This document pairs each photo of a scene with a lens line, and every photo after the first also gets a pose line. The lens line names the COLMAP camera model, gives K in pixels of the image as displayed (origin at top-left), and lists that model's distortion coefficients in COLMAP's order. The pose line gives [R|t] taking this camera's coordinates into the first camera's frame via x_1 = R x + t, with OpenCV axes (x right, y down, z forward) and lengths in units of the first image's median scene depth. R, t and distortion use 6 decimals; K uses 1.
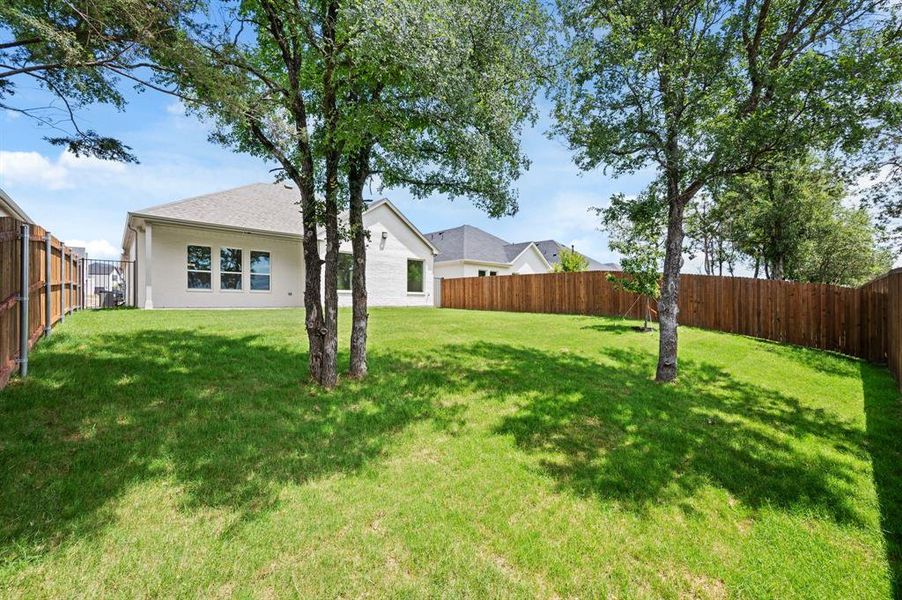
lens RADIAL K [[368.0, 0, 451.7], [0, 368.0, 301.1], [0, 0, 1]] dist [0.002701, 0.000011]
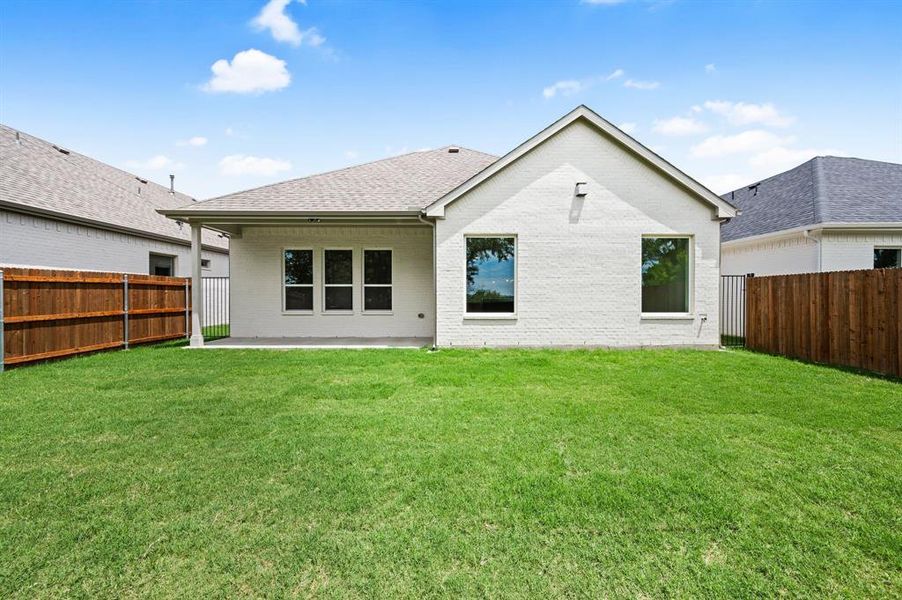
lens RADIAL K [[368.0, 0, 458.1], [0, 368.0, 302.0], [0, 0, 1]] dist [0.002701, 0.000011]
pose [[0.751809, 0.001255, -0.659380, 0.002858], [0.004898, 0.999960, 0.007488, -0.041790], [0.659363, -0.008860, 0.751772, 0.521504]]
